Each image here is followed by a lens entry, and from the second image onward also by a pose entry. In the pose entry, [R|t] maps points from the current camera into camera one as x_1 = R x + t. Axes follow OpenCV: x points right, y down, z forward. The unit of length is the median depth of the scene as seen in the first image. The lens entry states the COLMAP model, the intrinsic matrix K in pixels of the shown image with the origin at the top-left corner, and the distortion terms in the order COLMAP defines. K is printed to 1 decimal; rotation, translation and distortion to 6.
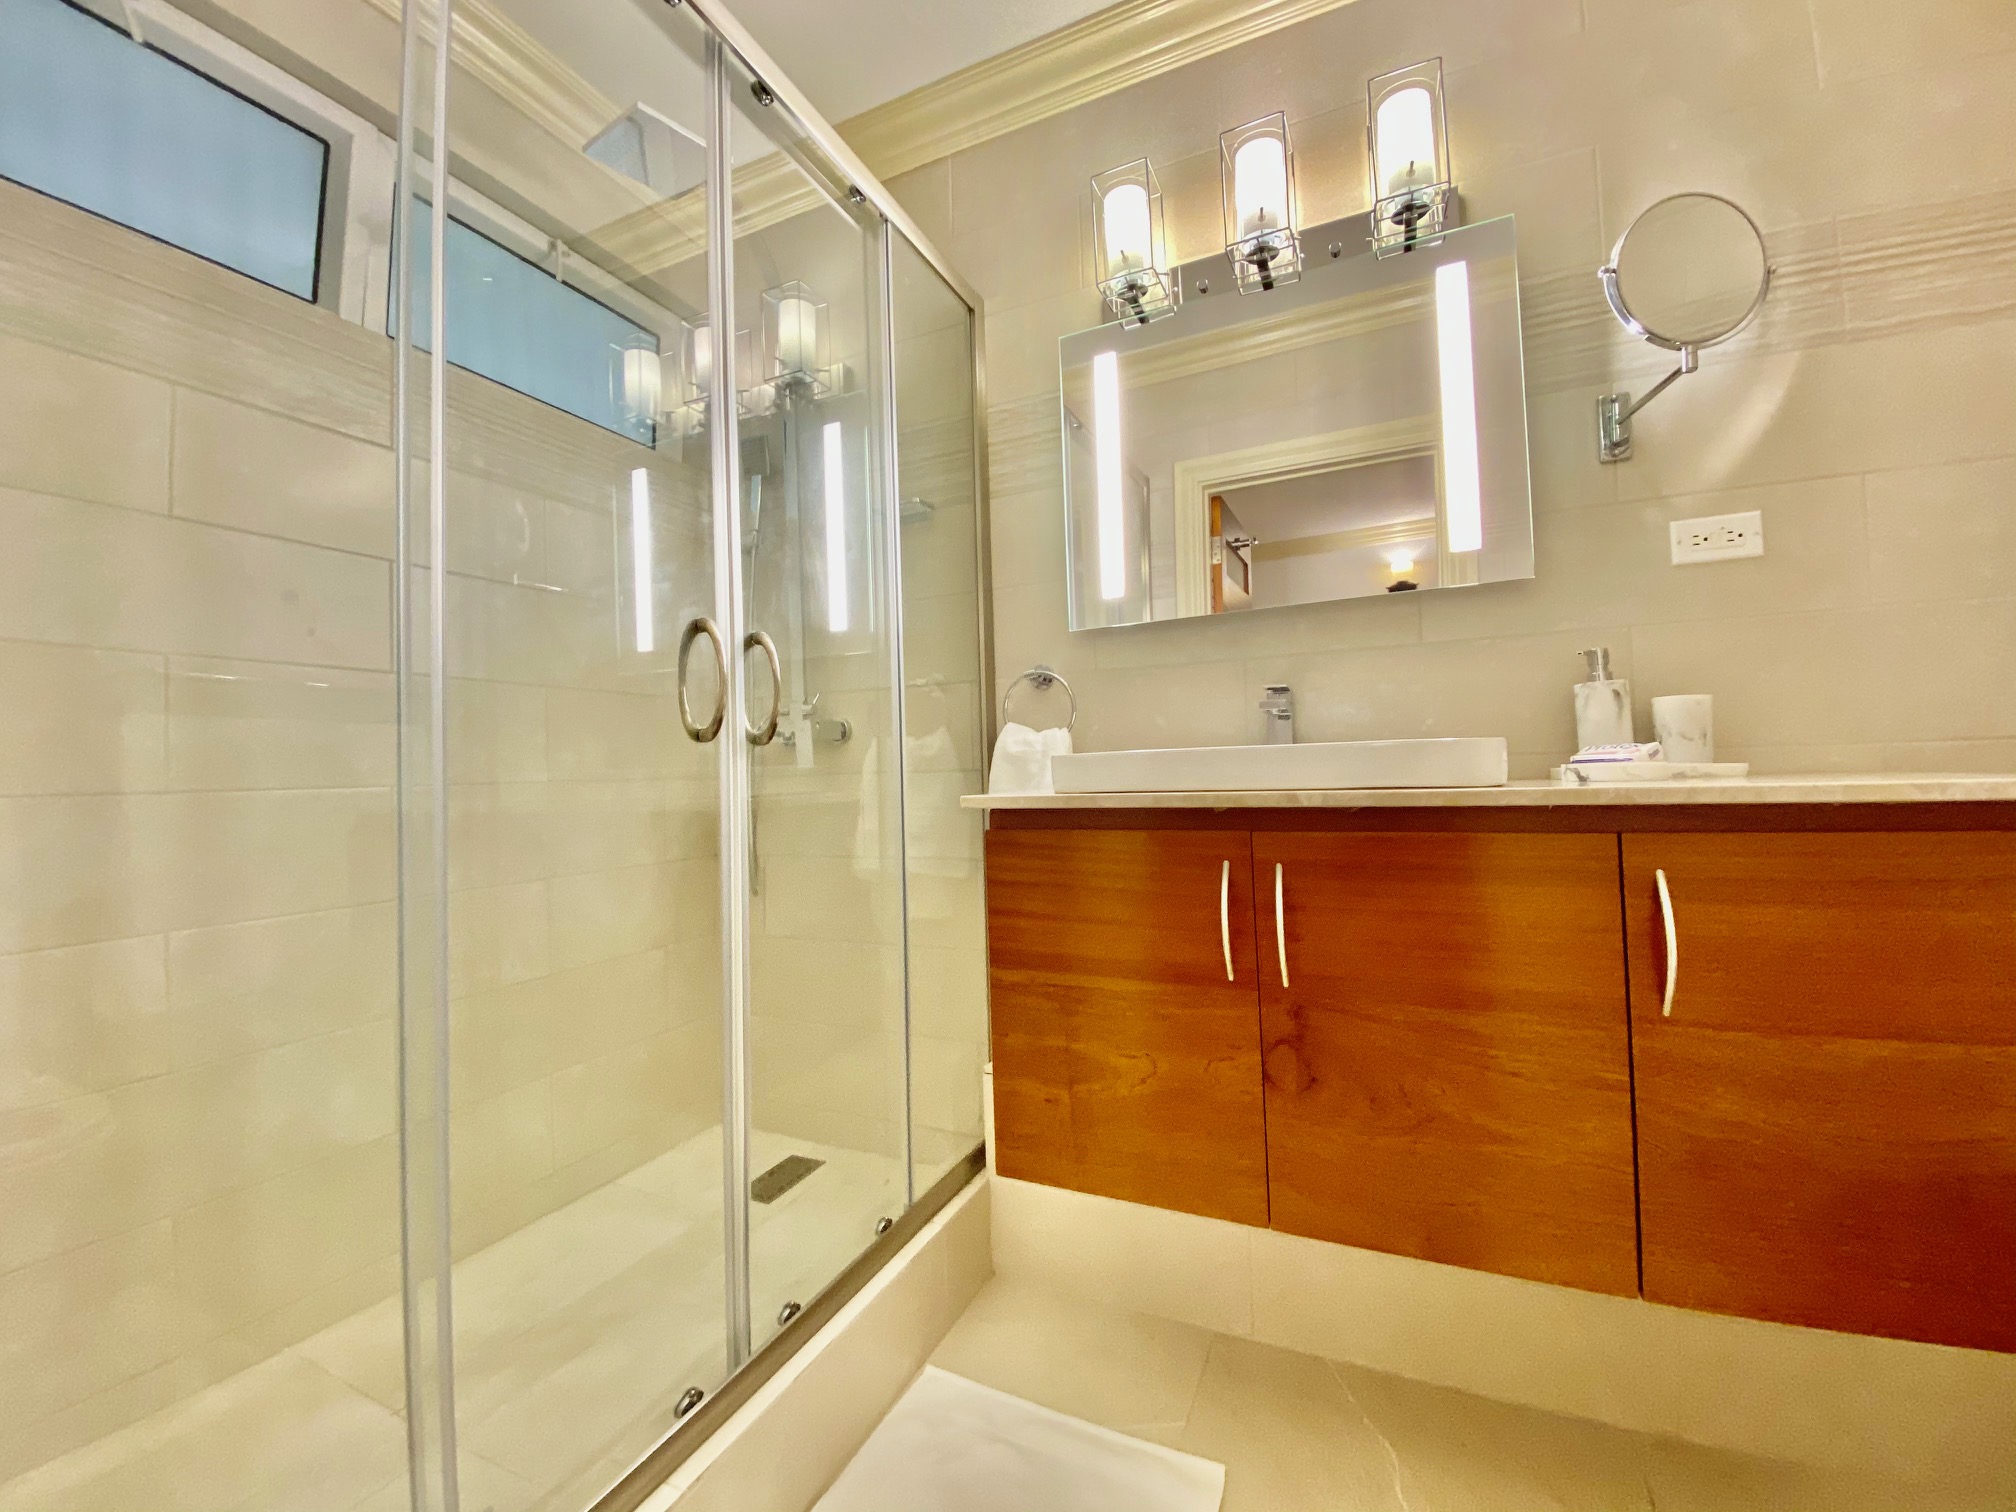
lens RADIAL K [[821.0, 0, 1005.0], [0, 821.0, 764.1], [0, 0, 1]] dist [0.007654, -0.012718]
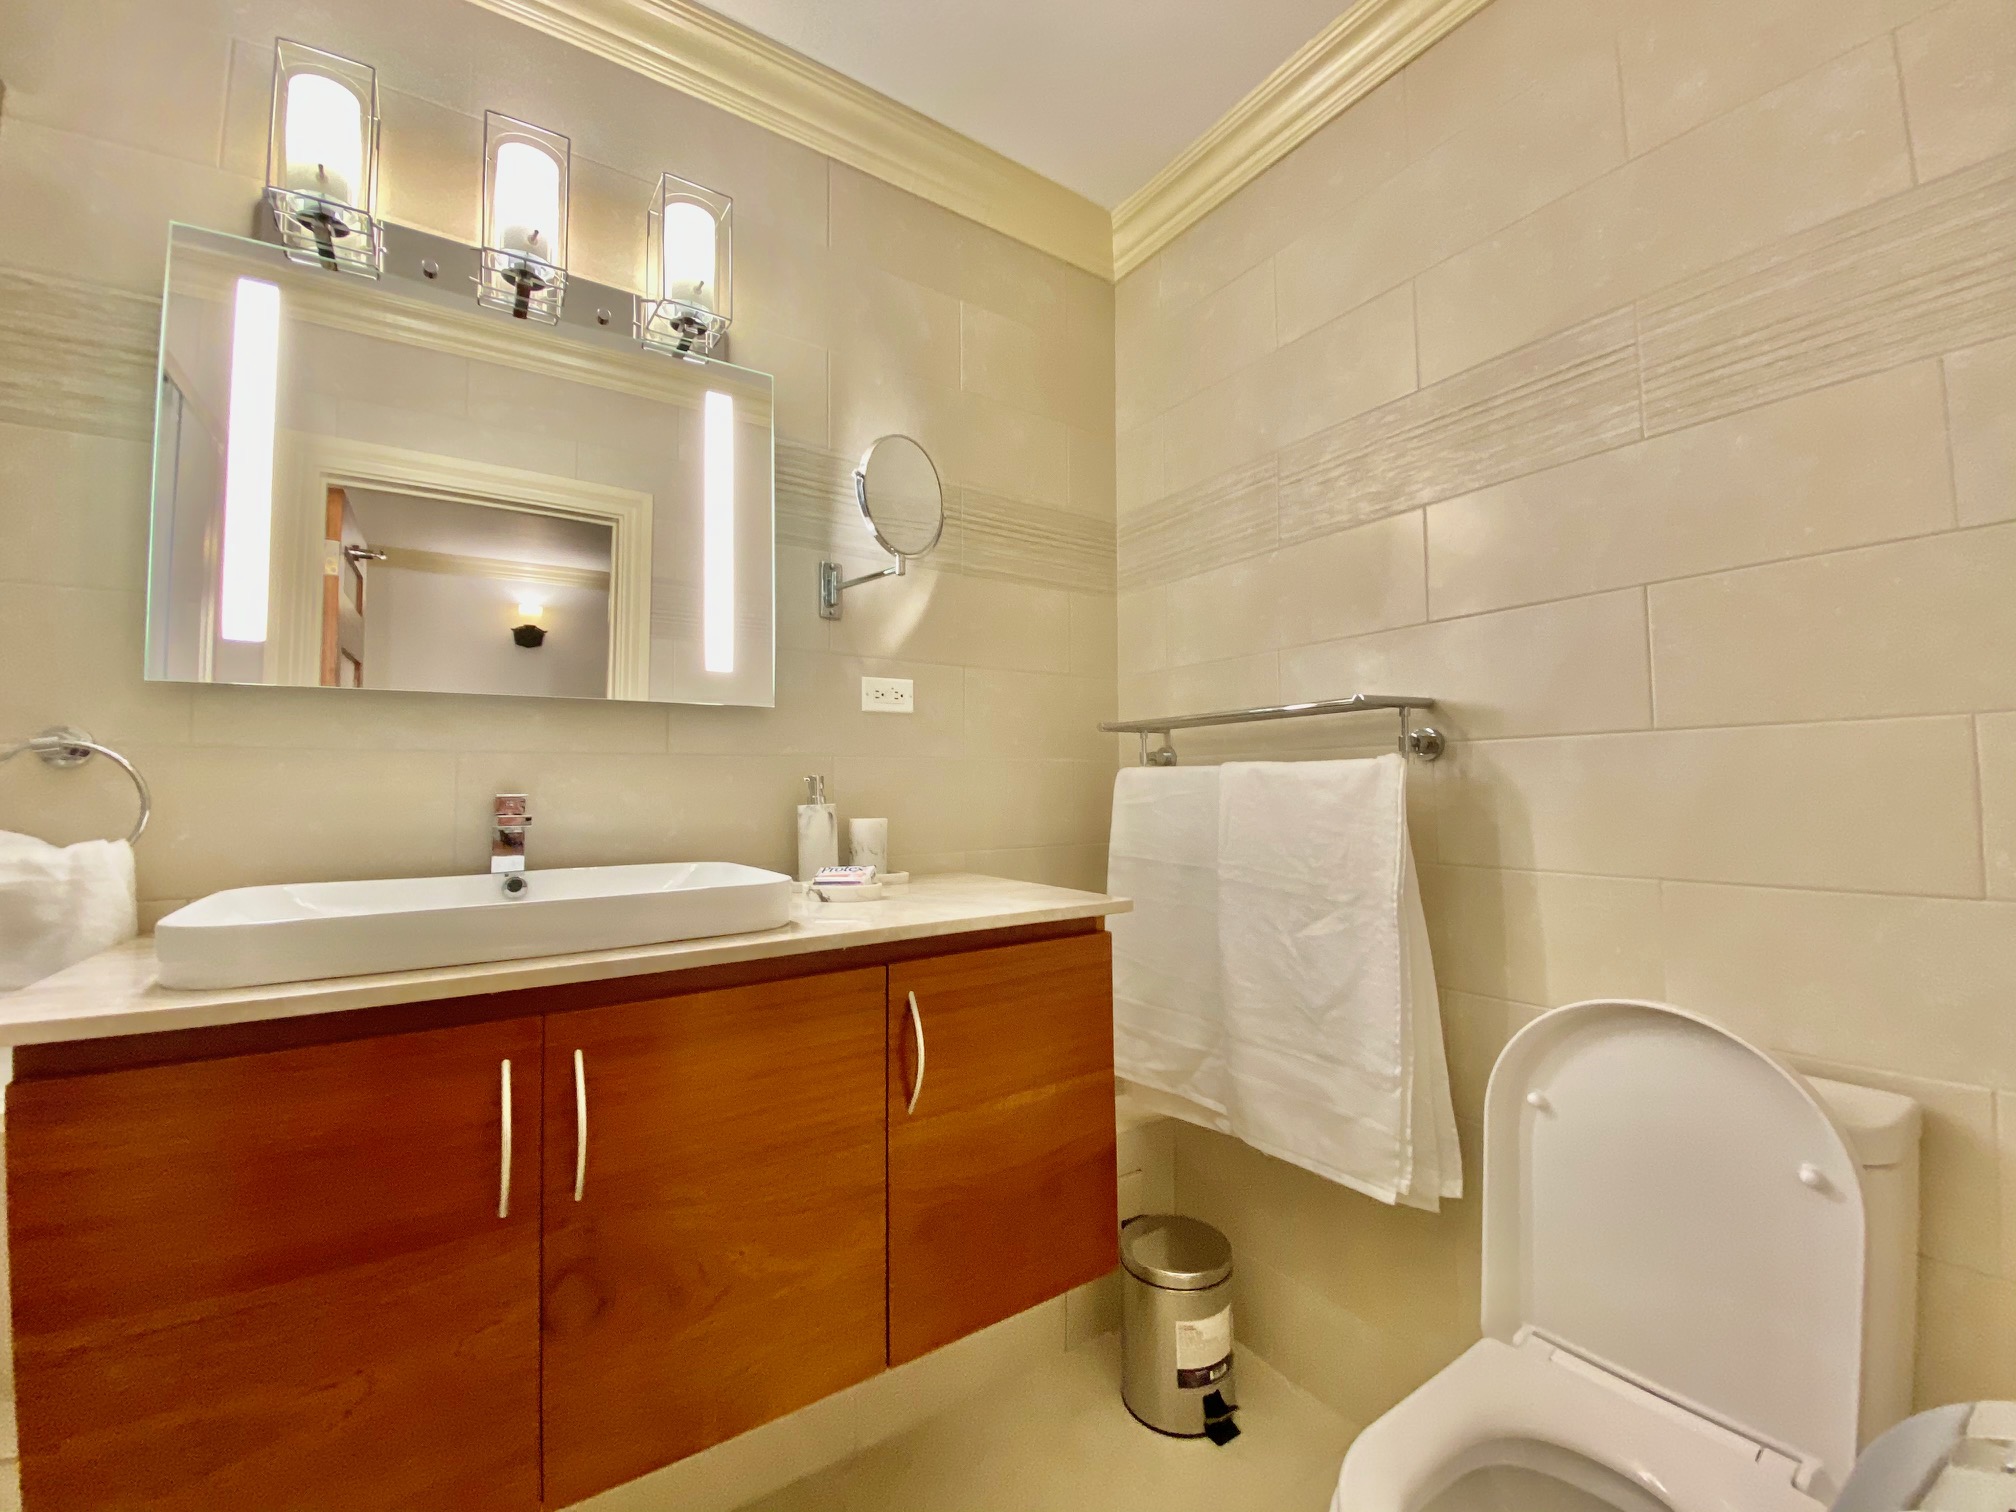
lens RADIAL K [[821.0, 0, 1001.1], [0, 821.0, 747.3], [0, 0, 1]] dist [0.007654, -0.012718]
pose [[0.515678, 0.068714, 0.854023, -0.133723], [-0.021407, 0.997501, -0.067333, -0.103435], [-0.856515, 0.016440, 0.515860, 0.169218]]
